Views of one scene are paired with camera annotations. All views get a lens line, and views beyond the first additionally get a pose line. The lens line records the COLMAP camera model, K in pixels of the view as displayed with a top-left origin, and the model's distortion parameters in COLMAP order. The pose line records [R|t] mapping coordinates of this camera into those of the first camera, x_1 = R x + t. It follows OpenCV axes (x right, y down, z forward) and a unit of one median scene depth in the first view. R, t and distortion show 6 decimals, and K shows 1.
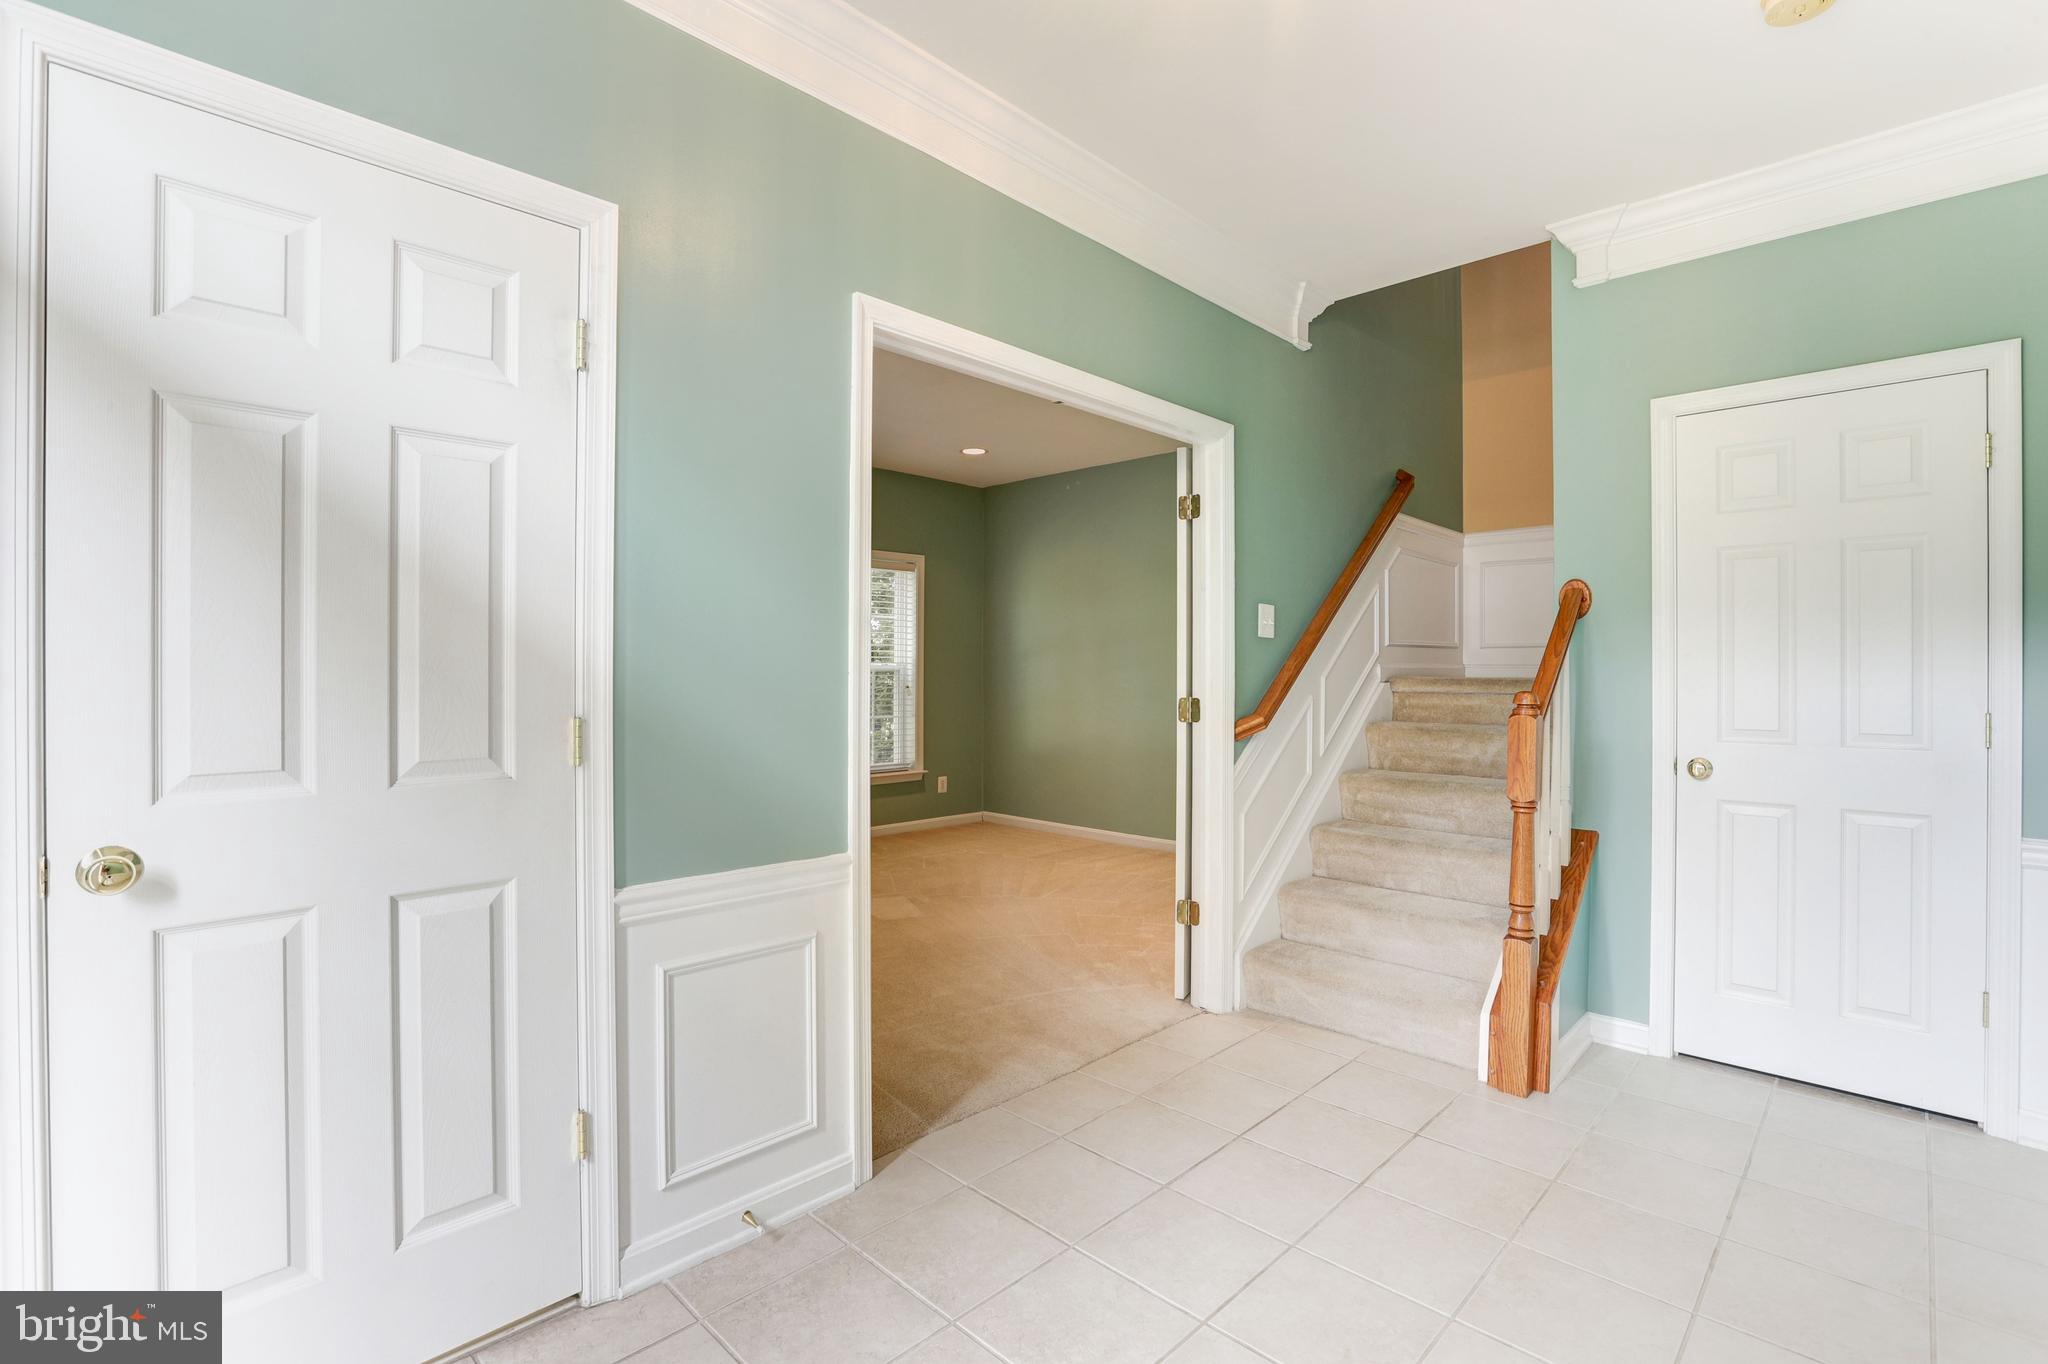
lens RADIAL K [[956.6, 0, 1014.8], [0, 956.6, 669.4], [0, 0, 1]] dist [-0.040864, 0.011300]
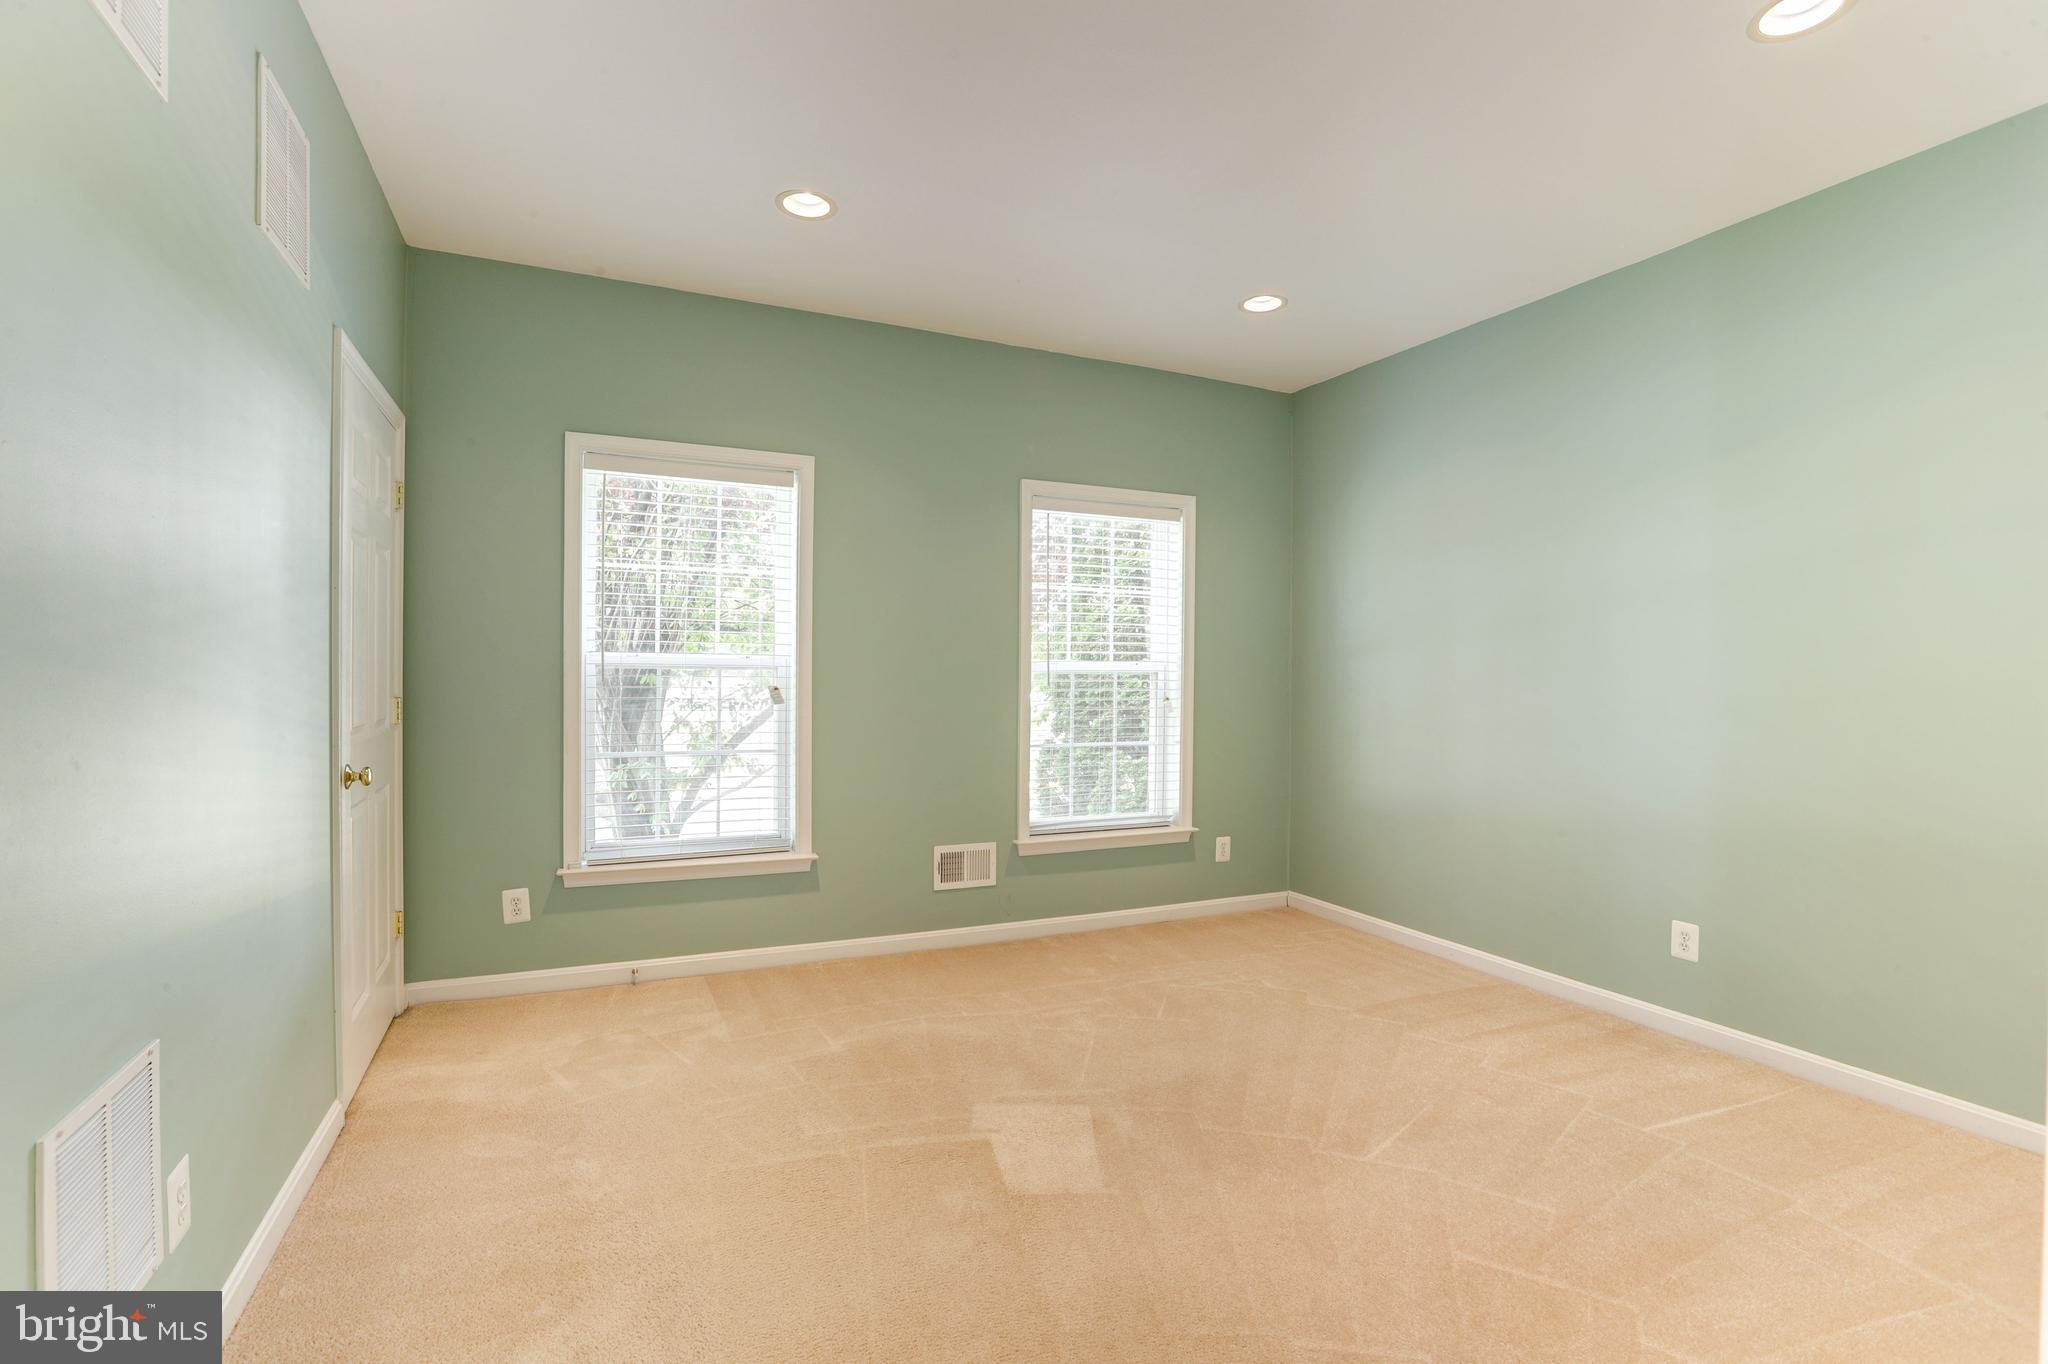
lens RADIAL K [[920.5, 0, 1034.2], [0, 920.5, 690.8], [0, 0, 1]] dist [-0.030645, 0.001073]
pose [[0.936804, 0.006895, -0.349786, 0.044106], [0.001804, 0.999697, 0.024540, -0.005500], [0.349849, -0.023620, 0.936508, 0.770770]]
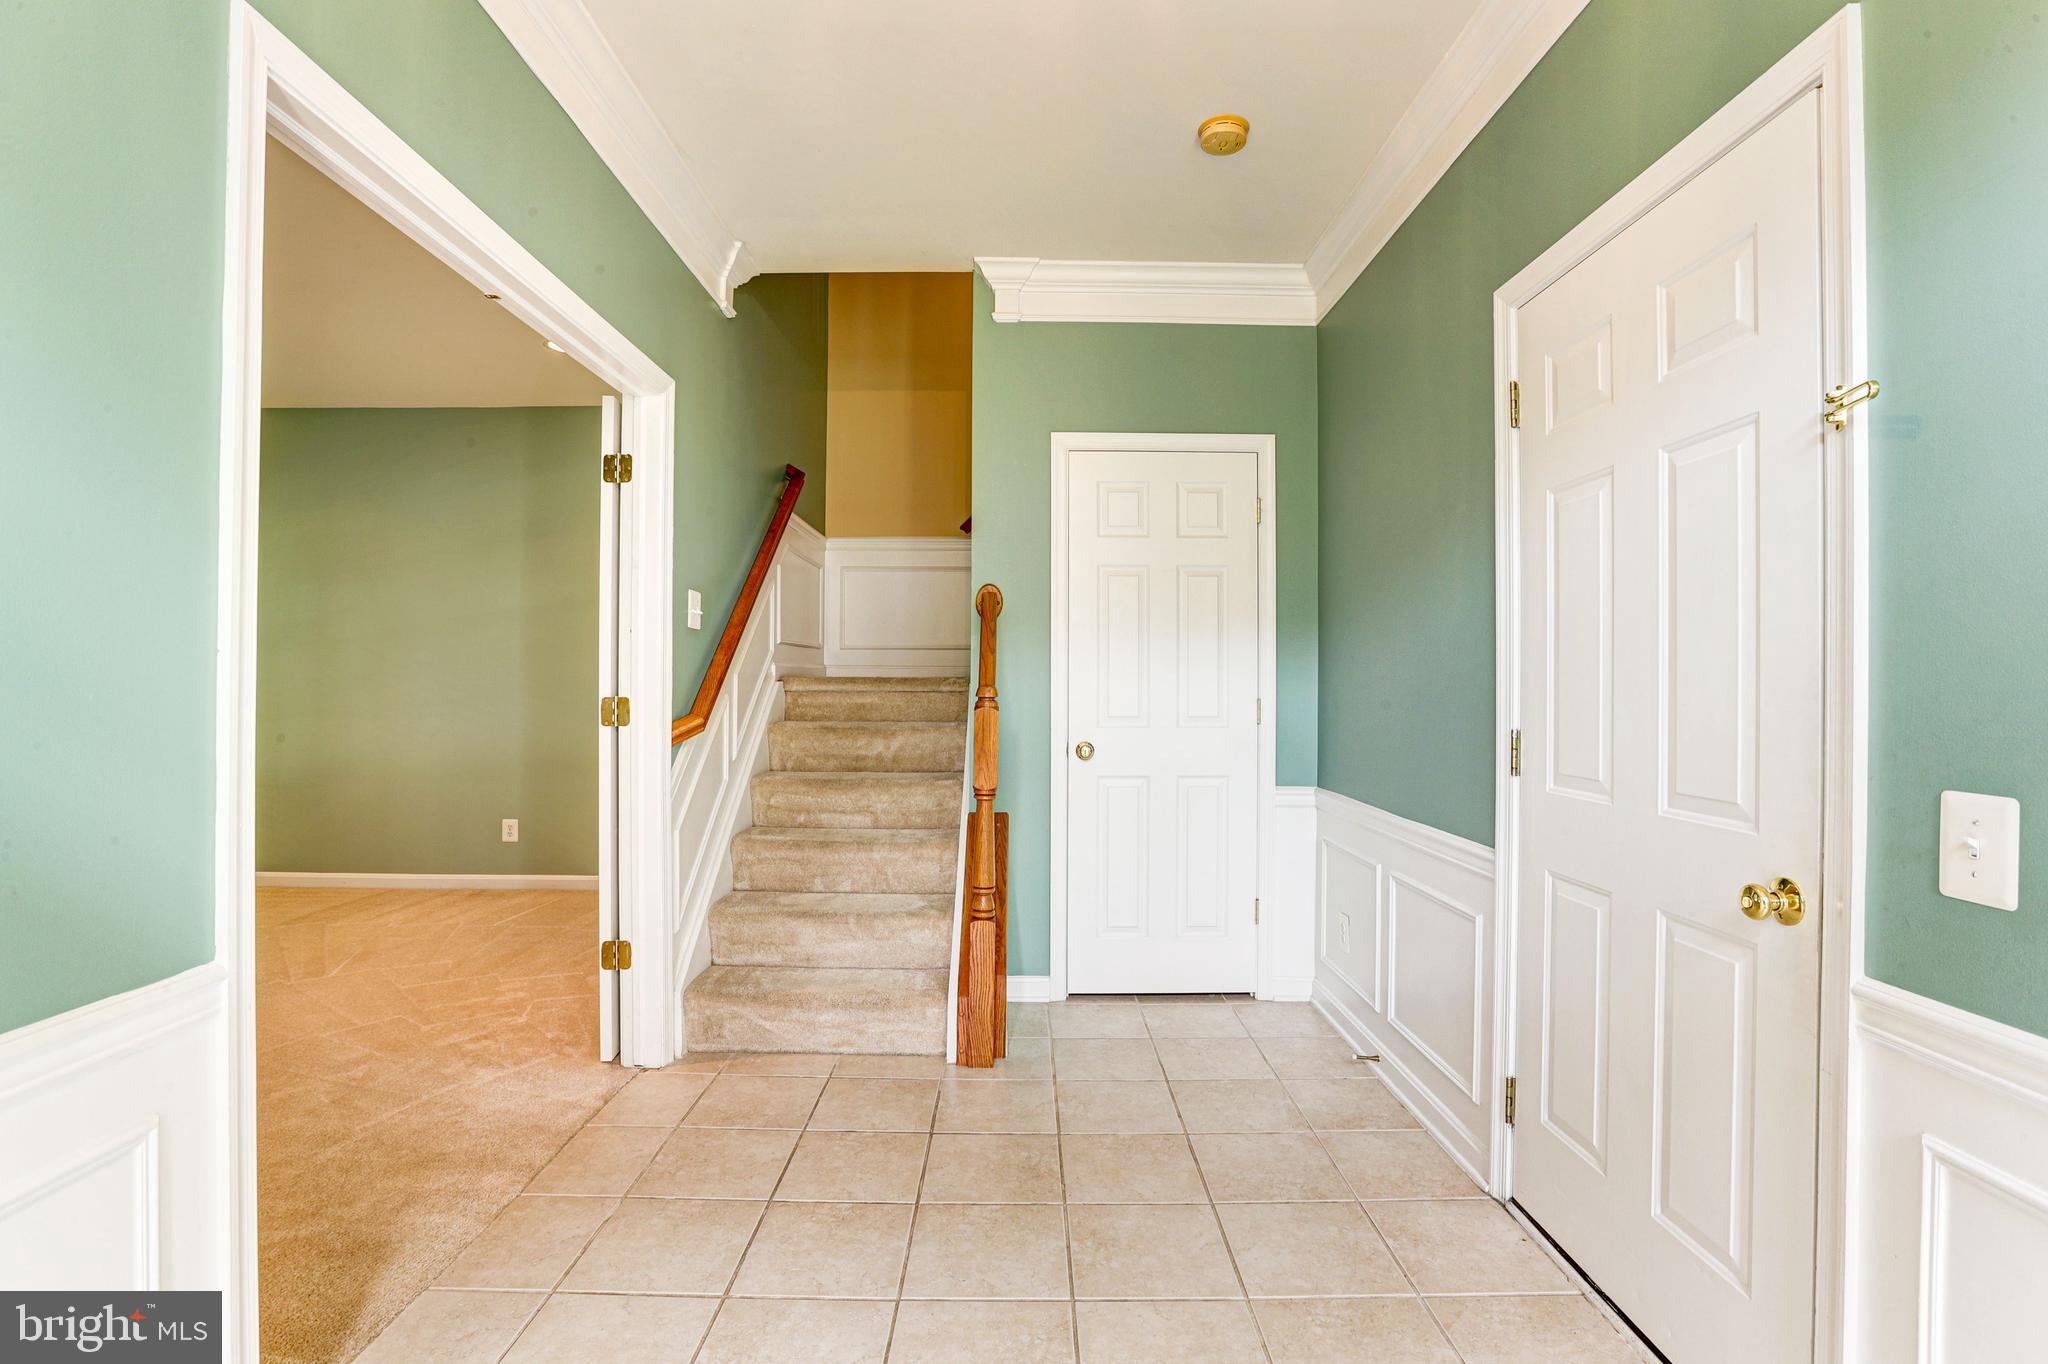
lens RADIAL K [[956.6, 0, 1036.6], [0, 956.6, 676.3], [0, 0, 1]] dist [-0.040864, 0.011300]
pose [[0.706292, 0.003627, 0.707911, -0.141735], [-0.004371, 0.999990, -0.000763, 0.010331], [-0.707907, -0.002555, 0.706301, 0.156763]]
